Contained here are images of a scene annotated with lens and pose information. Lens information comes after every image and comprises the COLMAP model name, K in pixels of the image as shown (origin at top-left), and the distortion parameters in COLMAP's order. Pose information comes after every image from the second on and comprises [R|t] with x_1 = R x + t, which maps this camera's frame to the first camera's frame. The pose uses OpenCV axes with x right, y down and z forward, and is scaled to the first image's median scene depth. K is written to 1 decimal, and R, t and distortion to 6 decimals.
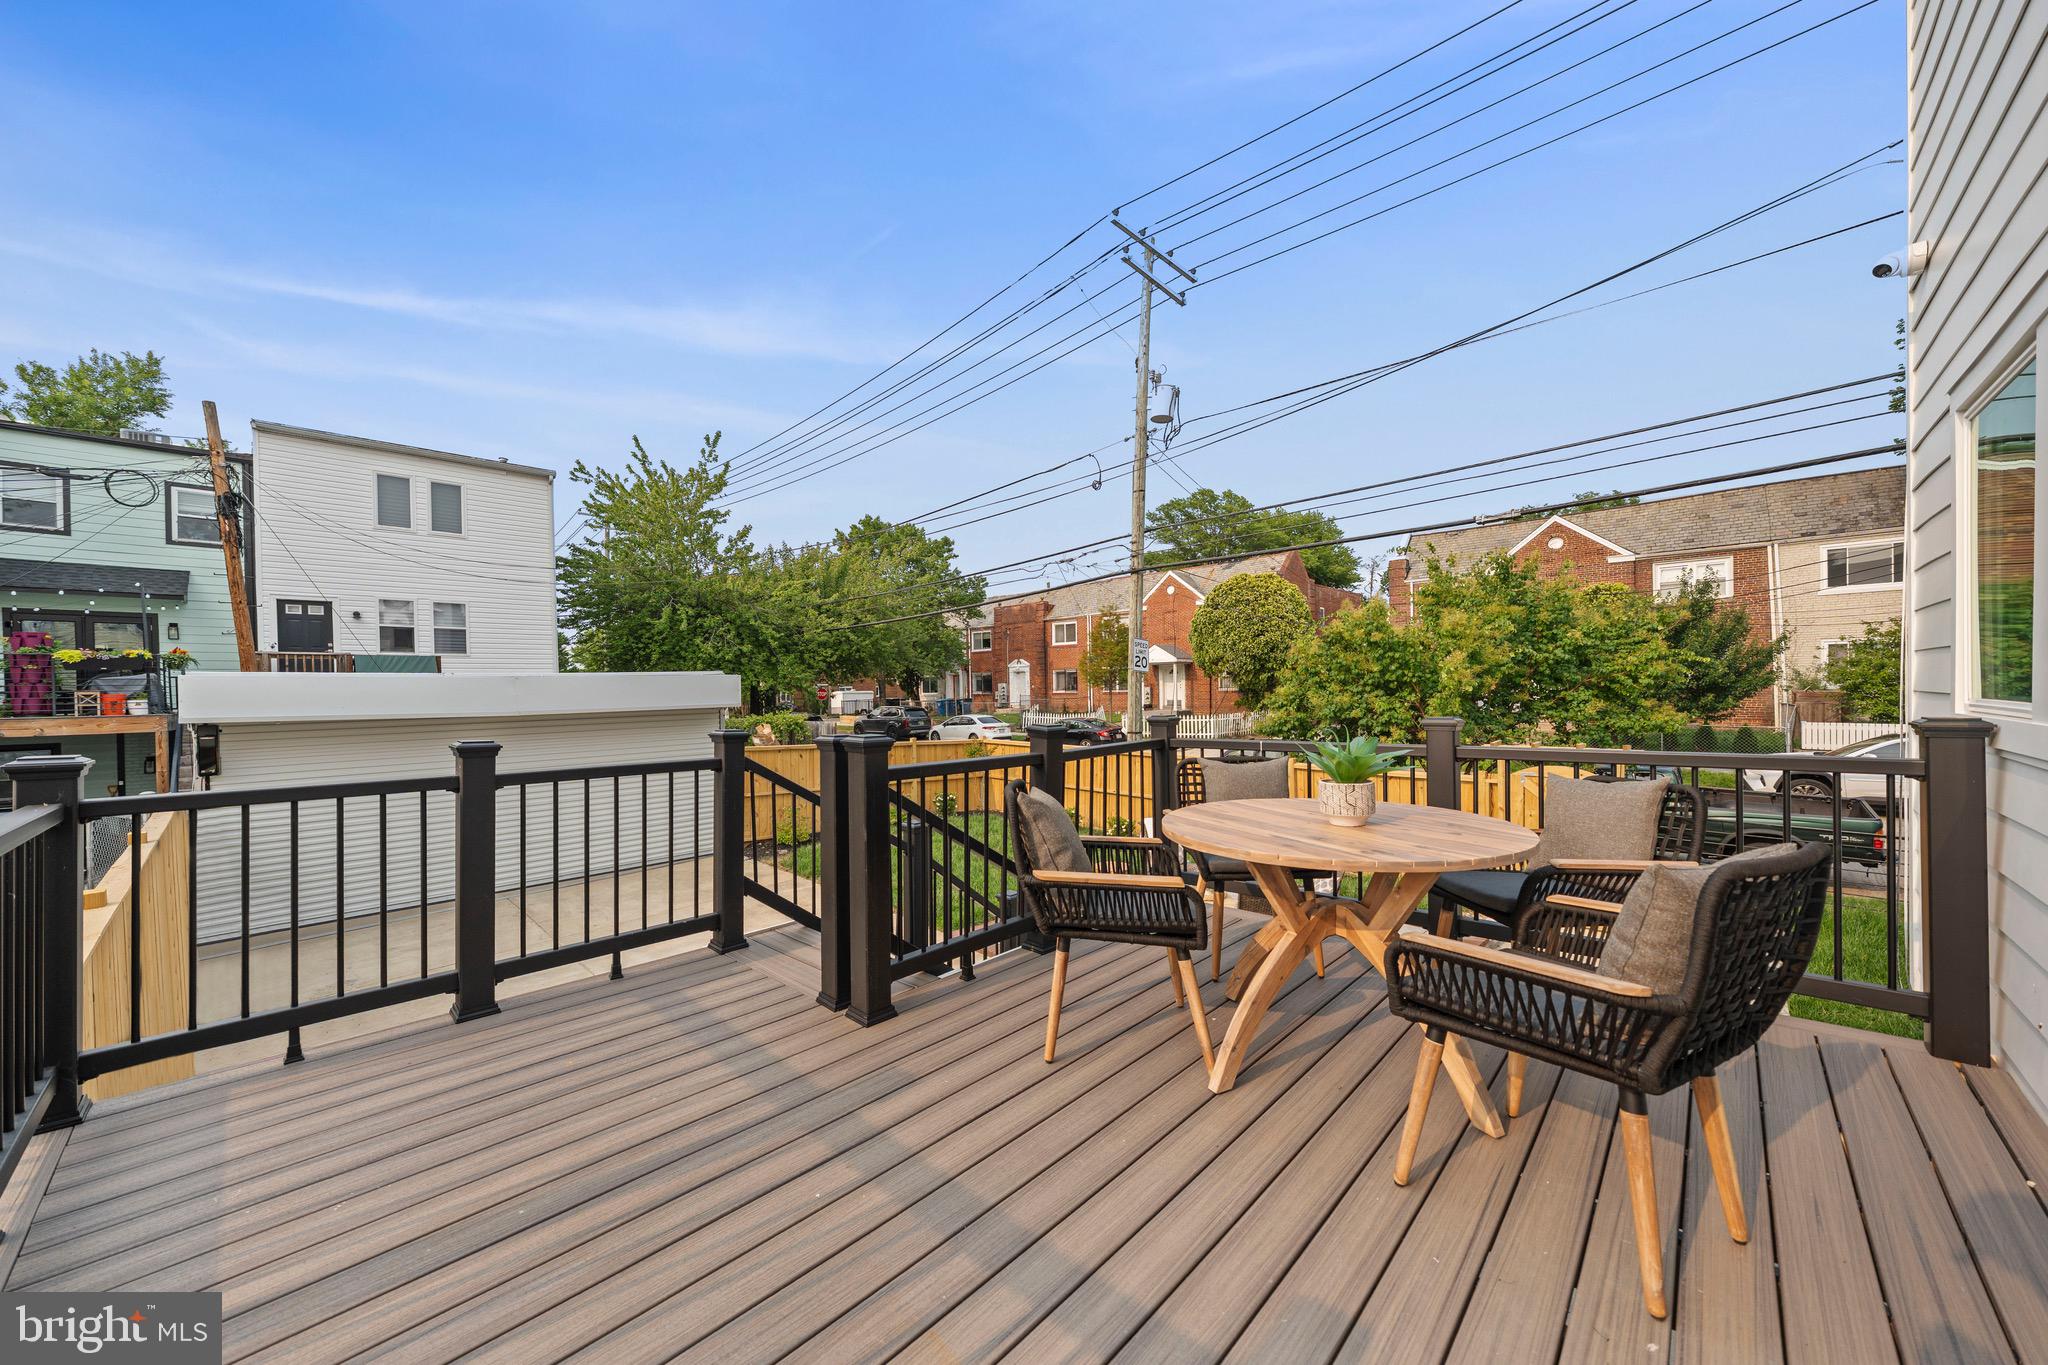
lens RADIAL K [[702.9, 0, 990.8], [0, 702.9, 693.7], [0, 0, 1]] dist [0.000458, -0.000014]
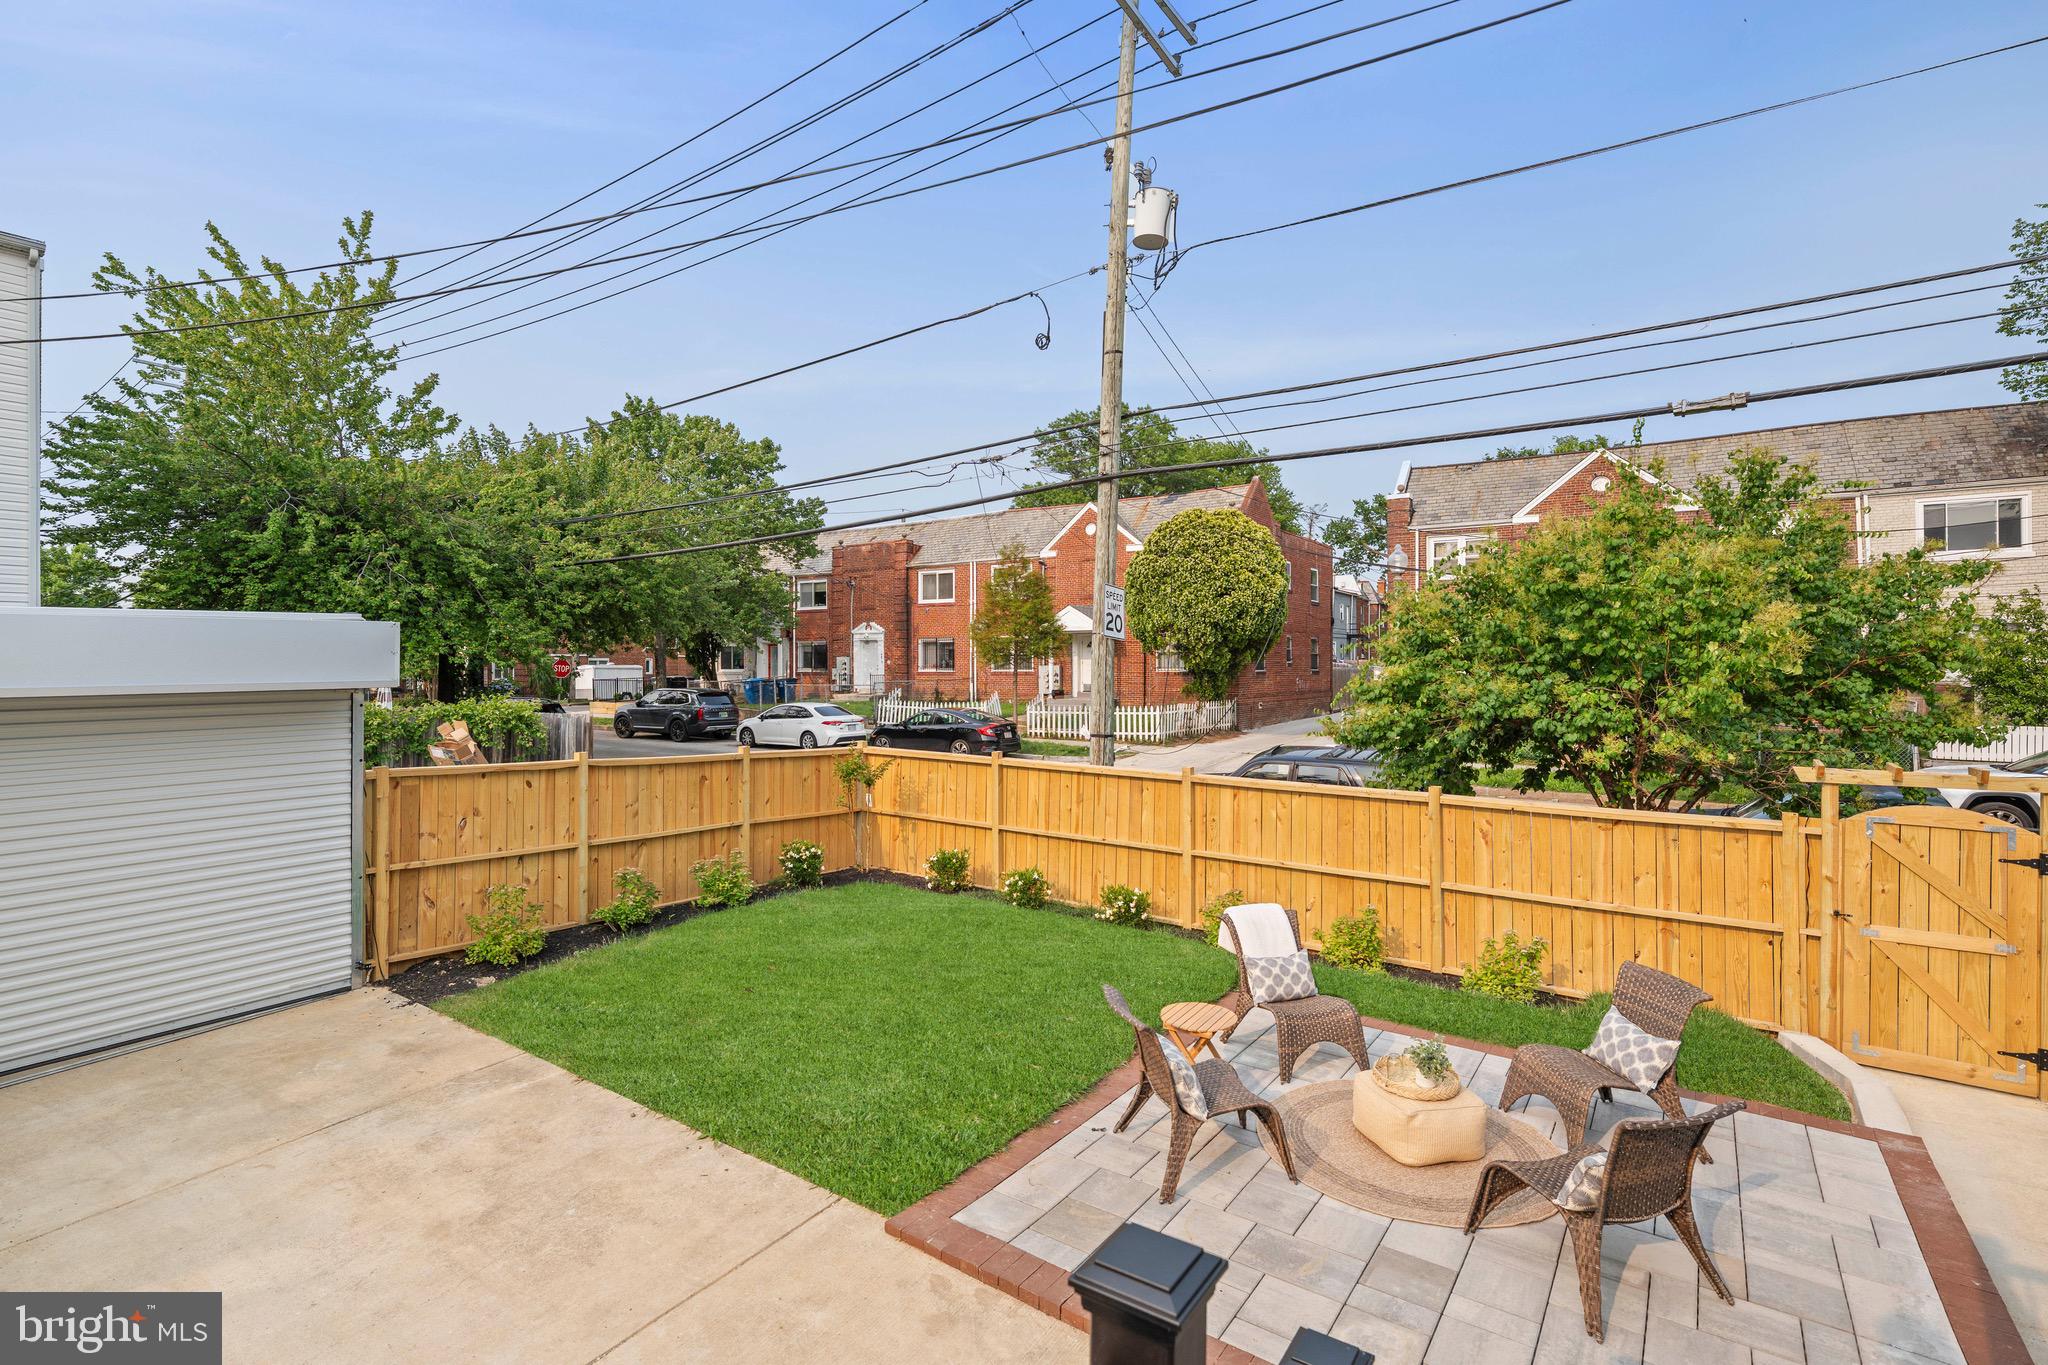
lens RADIAL K [[953.2, 0, 1004.0], [0, 953.2, 669.2], [0, 0, 1]] dist [0.003362, 0.000636]
pose [[0.979477, 0.014941, 0.201001, -0.032013], [-0.014006, 0.999883, -0.006075, 0.001575], [-0.201068, 0.003136, 0.979572, 0.109168]]
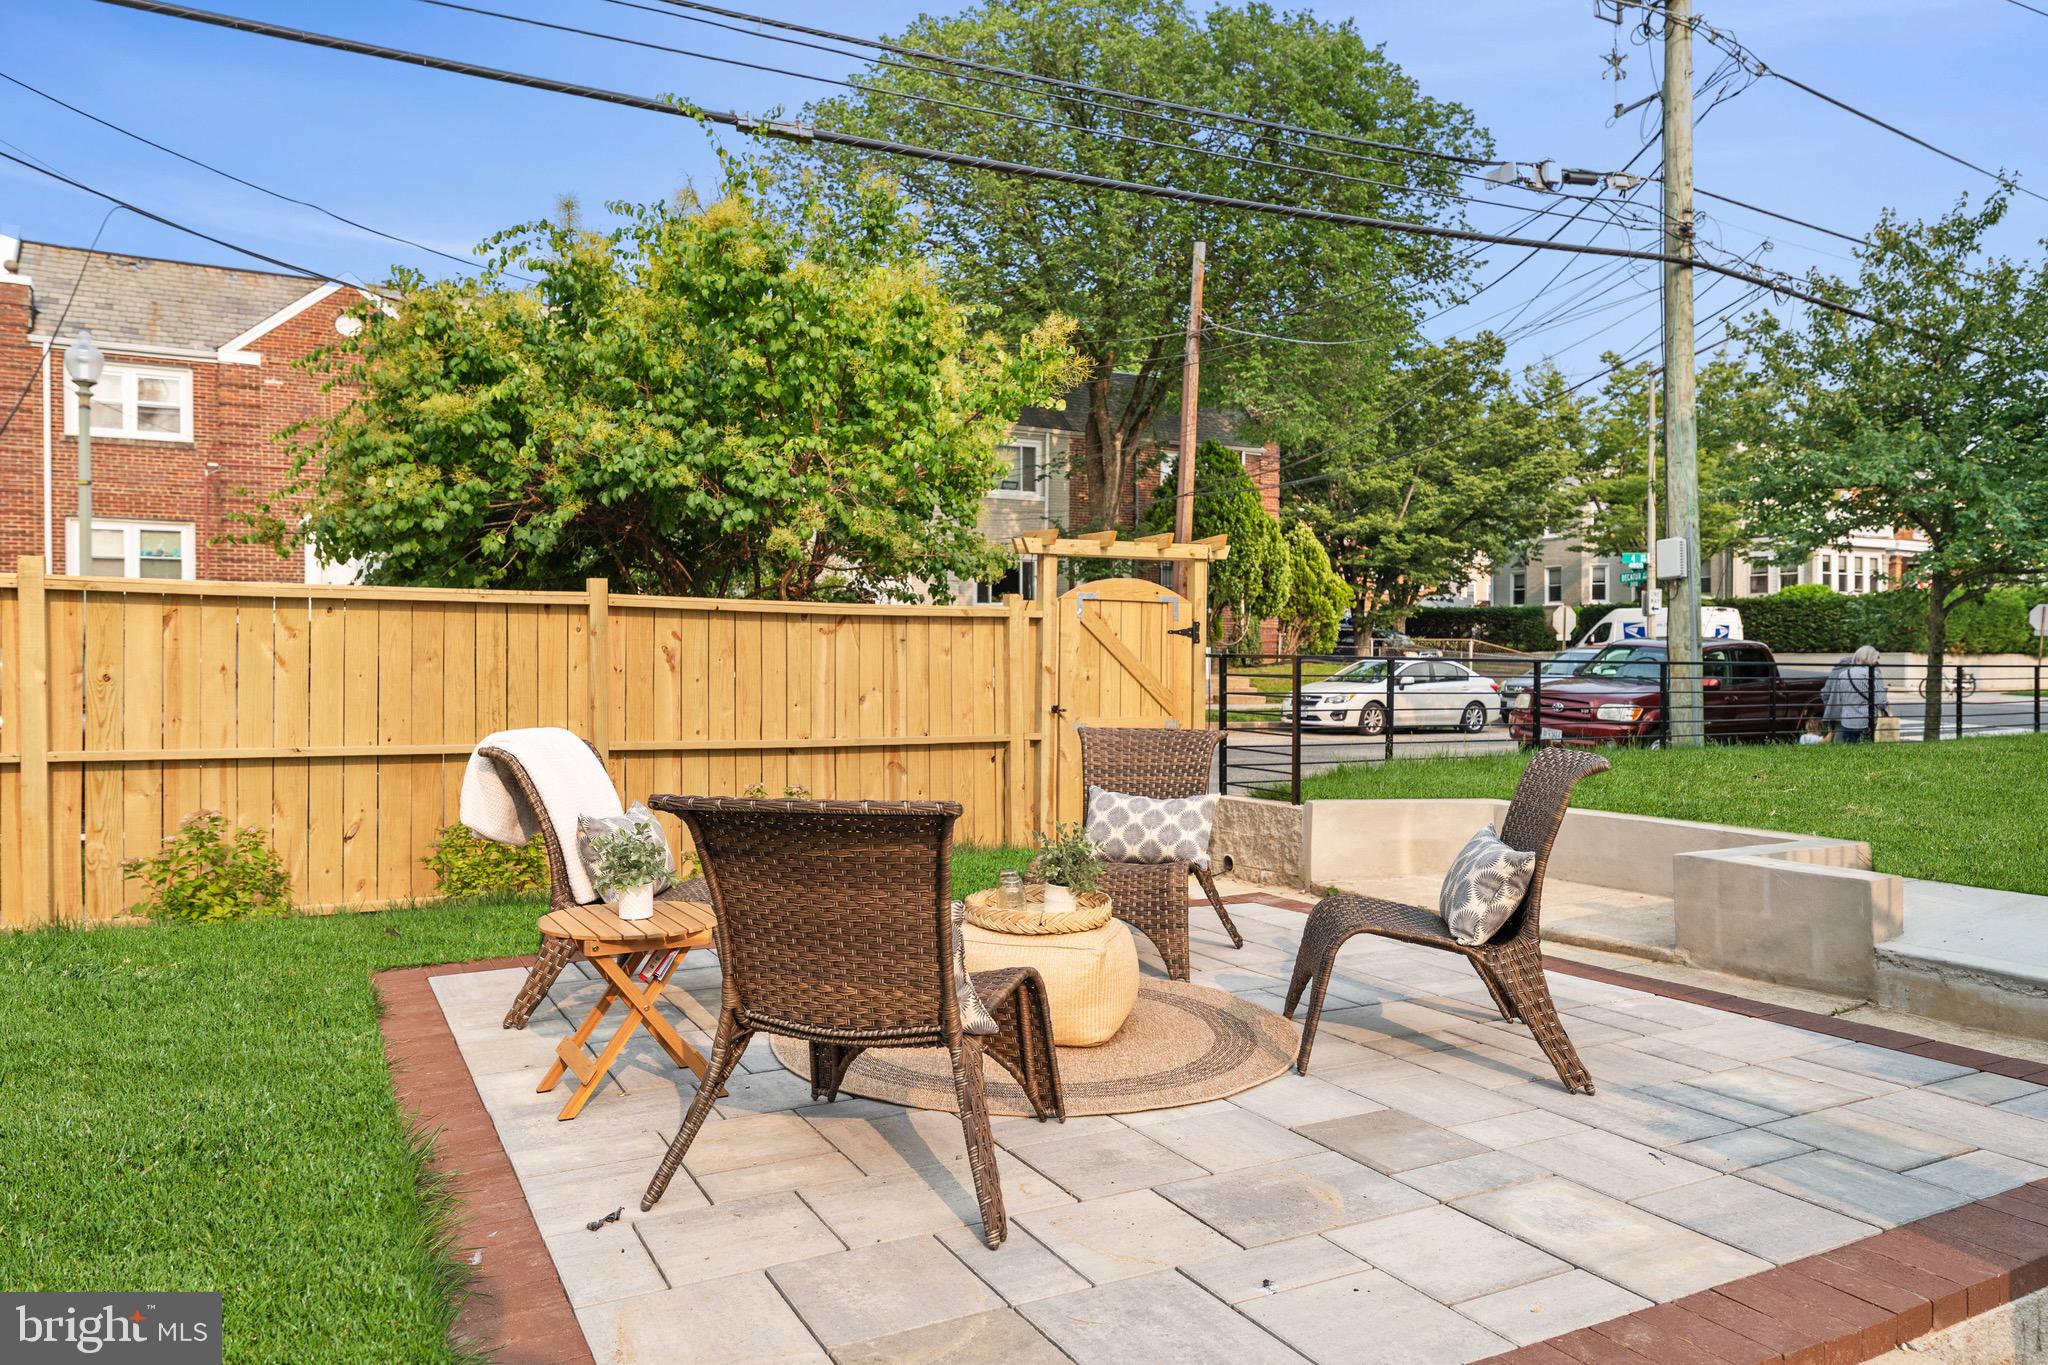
lens RADIAL K [[1359.0, 0, 991.0], [0, 1359.0, 687.5], [0, 0, 1]] dist [0.006853, -0.009903]
pose [[0.261394, 0.001024, 0.965232, -0.059611], [-0.004144, 0.999991, 0.000061, 0.054337], [-0.965223, -0.004016, 0.261396, 0.241278]]
